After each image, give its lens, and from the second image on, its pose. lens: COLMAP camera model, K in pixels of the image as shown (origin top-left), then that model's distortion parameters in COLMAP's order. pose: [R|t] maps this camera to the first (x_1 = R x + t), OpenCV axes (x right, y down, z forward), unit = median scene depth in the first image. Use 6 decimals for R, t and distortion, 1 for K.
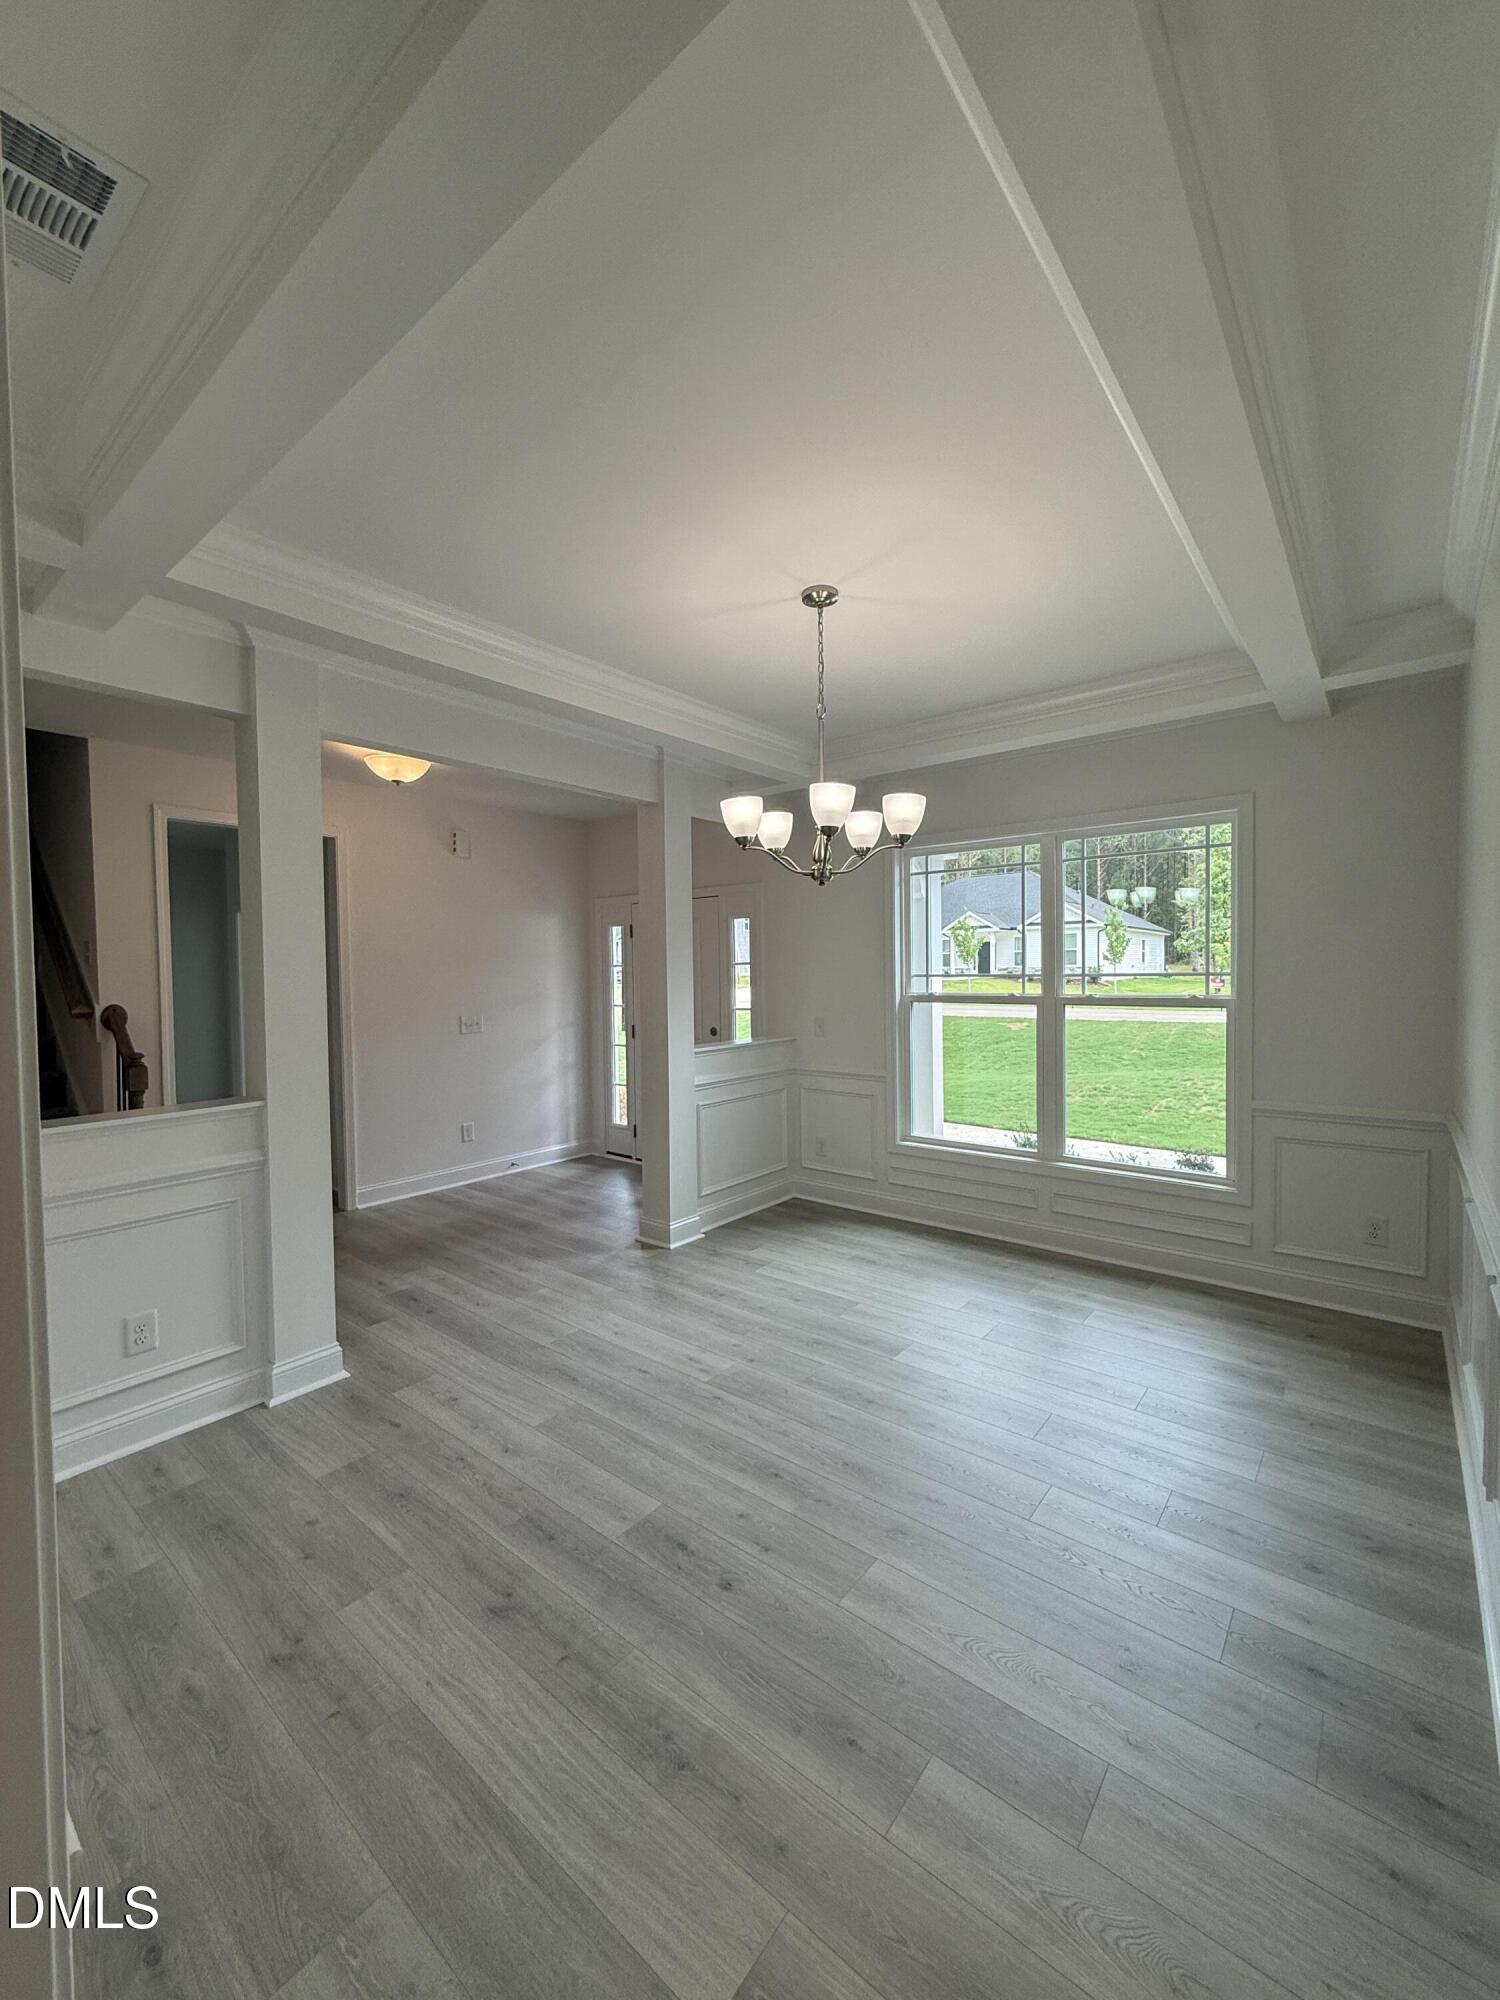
lens RADIAL K [[803.8, 0, 746.8], [0, 803.8, 989.2], [0, 0, 1]] dist [-0.001995, 0.001124]
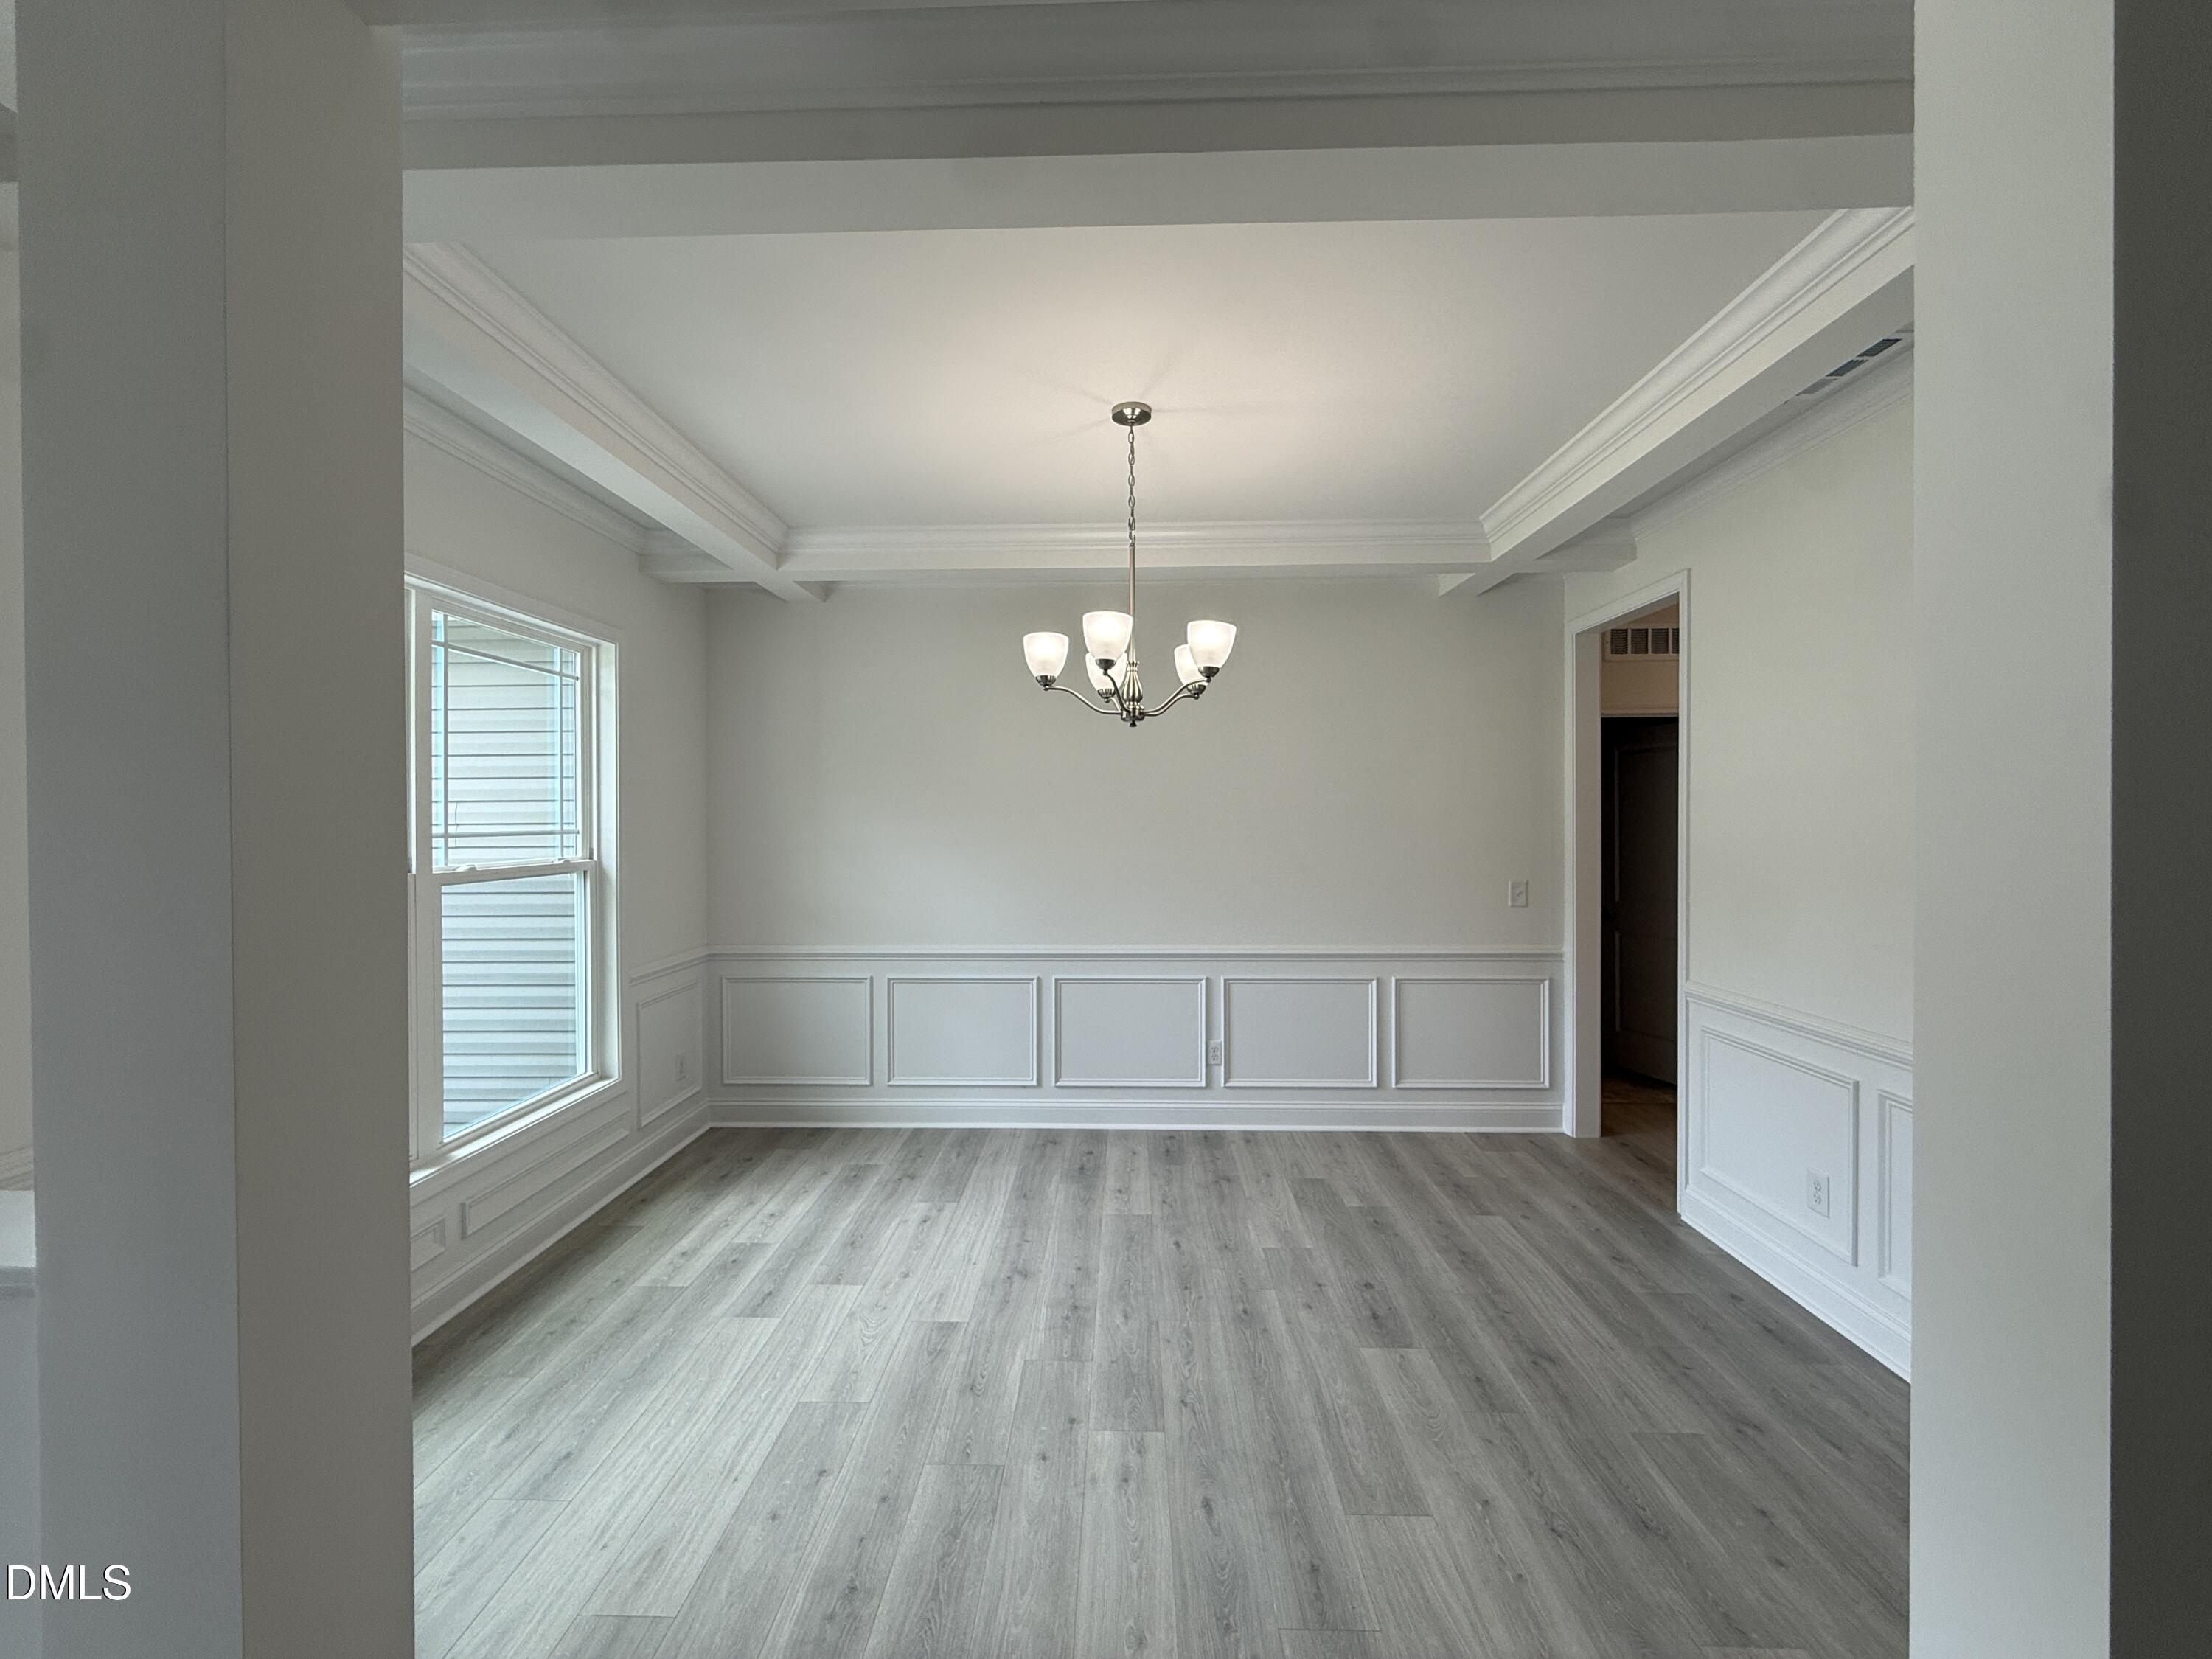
lens RADIAL K [[889.0, 0, 1104.1], [0, 889.0, 820.8], [0, 0, 1]] dist [-0.001995, 0.001124]
pose [[-0.613306, 0.011954, 0.789755, -0.600239], [0.032466, 0.999422, 0.010085, -0.028560], [-0.789178, 0.031826, -0.613340, 1.447674]]
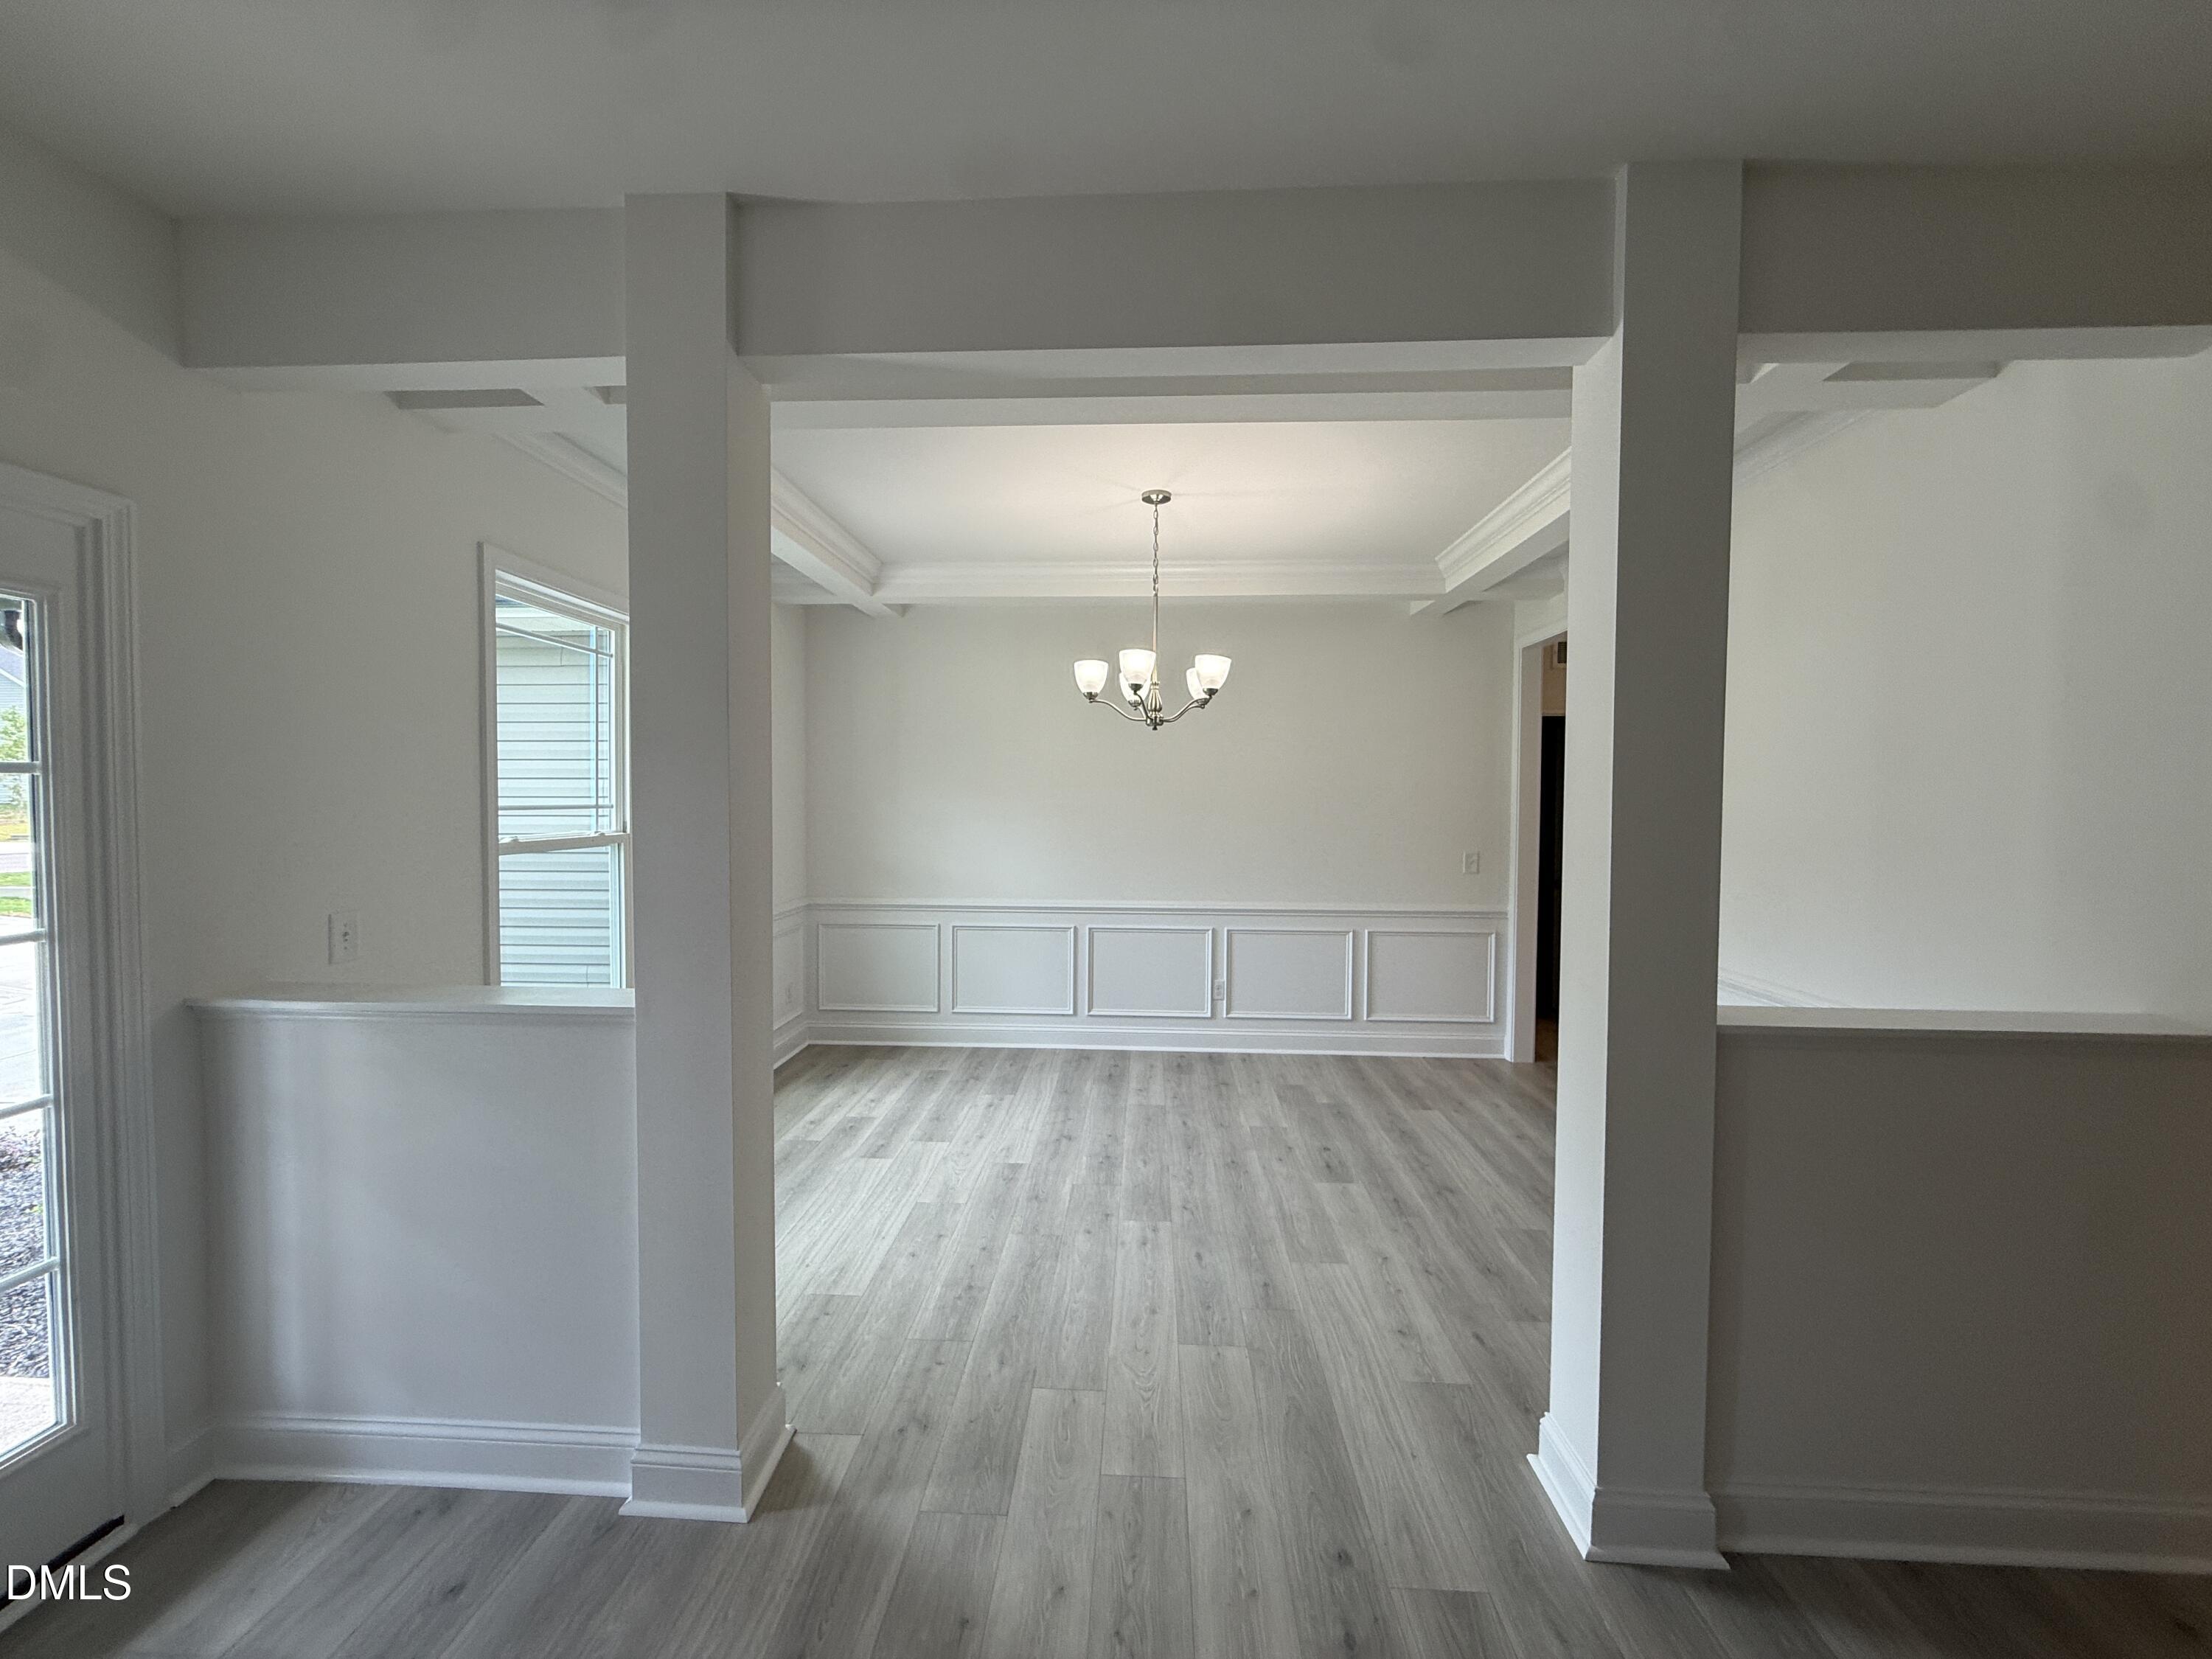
lens RADIAL K [[889.0, 0, 1106.0], [0, 889.0, 823.8], [0, 0, 1]] dist [-0.001995, 0.001124]
pose [[-0.596601, -0.015725, 0.802384, -0.841527], [0.023301, 0.999047, 0.036903, -0.031759], [-0.802200, 0.040713, -0.595666, 1.648598]]
